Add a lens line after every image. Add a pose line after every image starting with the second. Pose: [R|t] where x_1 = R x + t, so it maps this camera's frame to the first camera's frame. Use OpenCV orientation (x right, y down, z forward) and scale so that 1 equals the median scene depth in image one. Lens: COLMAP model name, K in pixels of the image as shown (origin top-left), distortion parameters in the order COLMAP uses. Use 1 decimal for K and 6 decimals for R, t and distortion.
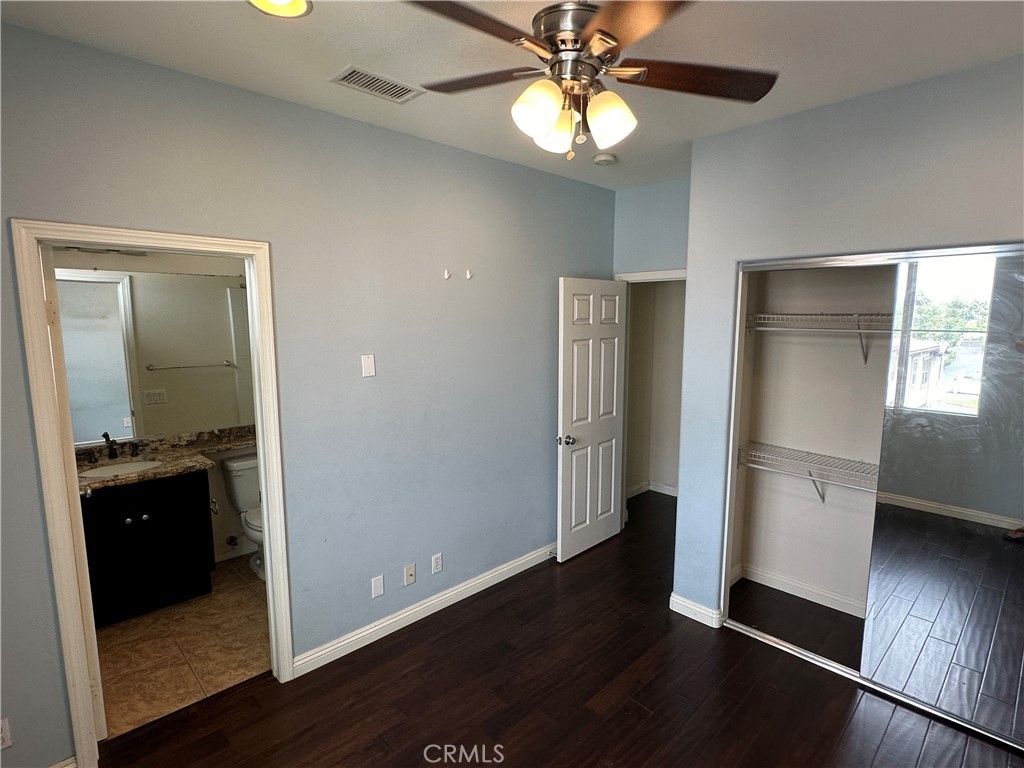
lens RADIAL K [[530.5, 0, 515.1], [0, 530.5, 387.3], [0, 0, 1]] dist [0.001822, -0.000140]
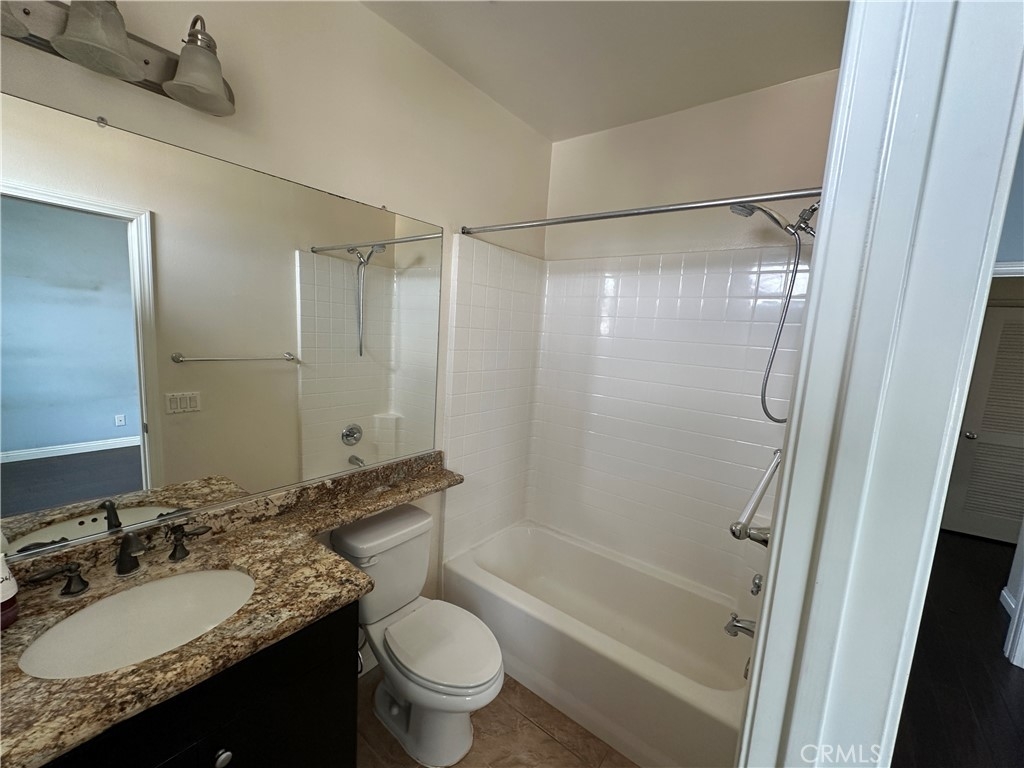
lens RADIAL K [[413.1, 0, 509.4], [0, 413.1, 385.5], [0, 0, 1]] dist [-0.000277, 0.000177]
pose [[0.989294, 0.043574, 0.139277, -0.461771], [-0.044120, 0.999026, 0.000834, -0.028904], [-0.139105, -0.006970, 0.990253, 0.573897]]
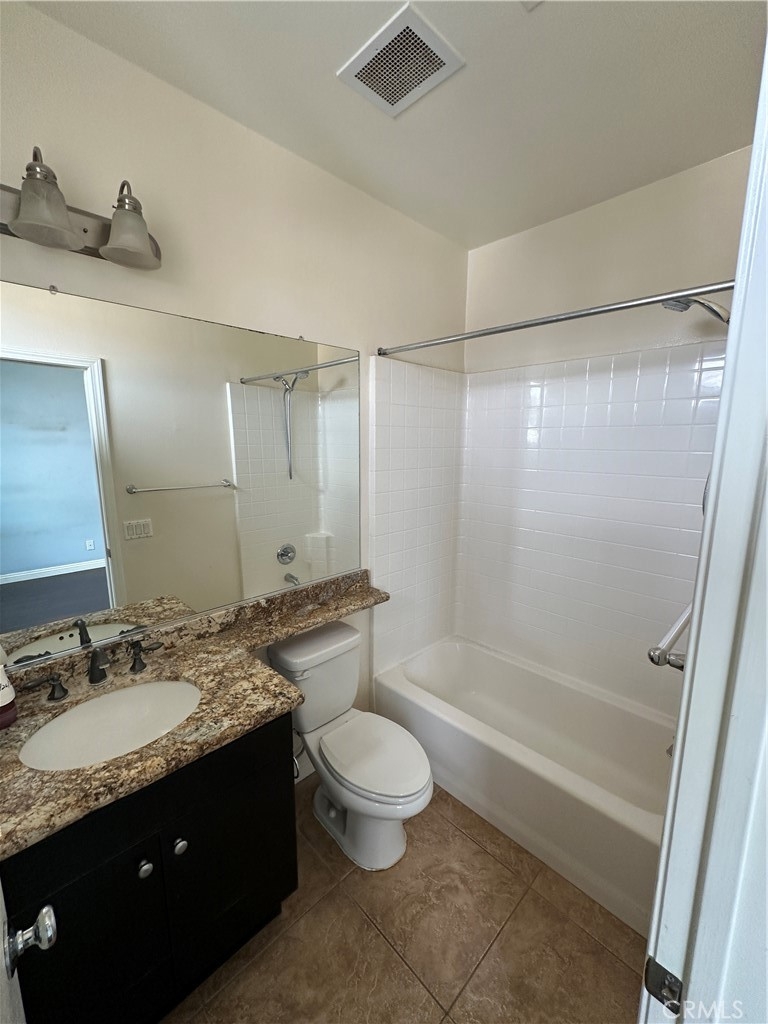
lens RADIAL K [[413.1, 0, 384.0], [0, 413.1, 512.0], [0, 0, 1]] dist [-0.000277, 0.000177]
pose [[0.999989, 0.003914, 0.002592, -0.449697], [-0.004002, 0.999382, 0.034917, -0.036368], [-0.002454, -0.034927, 0.999387, 0.567009]]
